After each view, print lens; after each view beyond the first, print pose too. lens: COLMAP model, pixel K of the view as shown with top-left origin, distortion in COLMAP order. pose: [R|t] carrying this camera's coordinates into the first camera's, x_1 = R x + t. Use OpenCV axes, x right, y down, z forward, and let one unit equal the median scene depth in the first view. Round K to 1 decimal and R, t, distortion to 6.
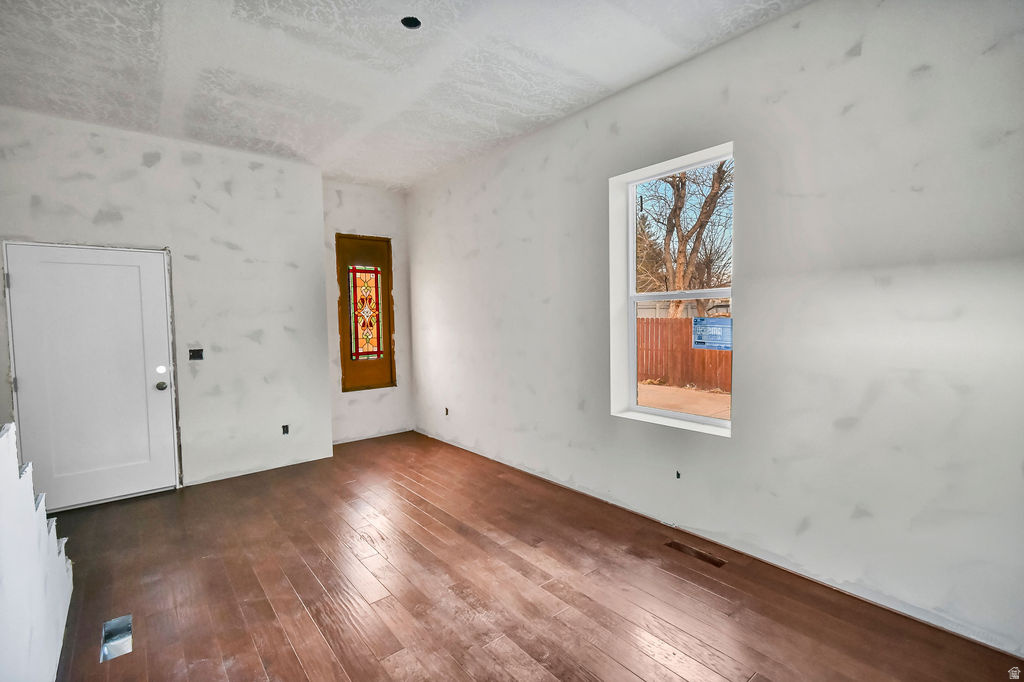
lens RADIAL K [[469.0, 0, 517.4], [0, 469.0, 333.0], [0, 0, 1]] dist [0.015969, -0.003286]
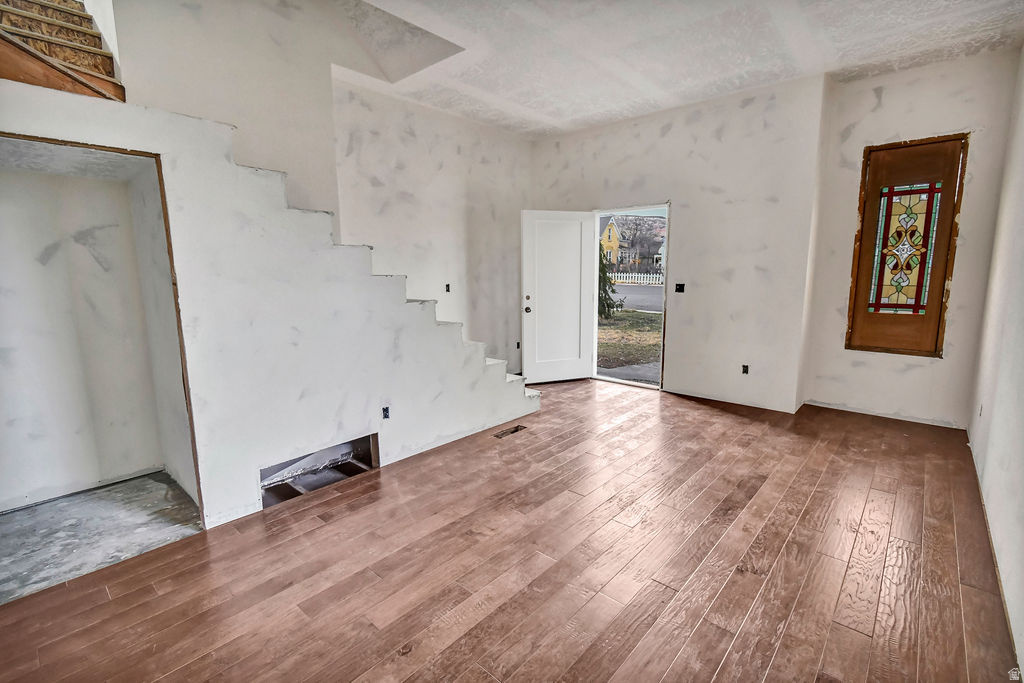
lens RADIAL K [[469.0, 0, 502.5], [0, 469.0, 337.3], [0, 0, 1]] dist [0.015969, -0.003286]
pose [[0.149363, 0.154977, -0.976562, 0.327632], [-0.038516, 0.987803, 0.150870, 0.003402], [0.988032, 0.015079, 0.153510, 0.273374]]
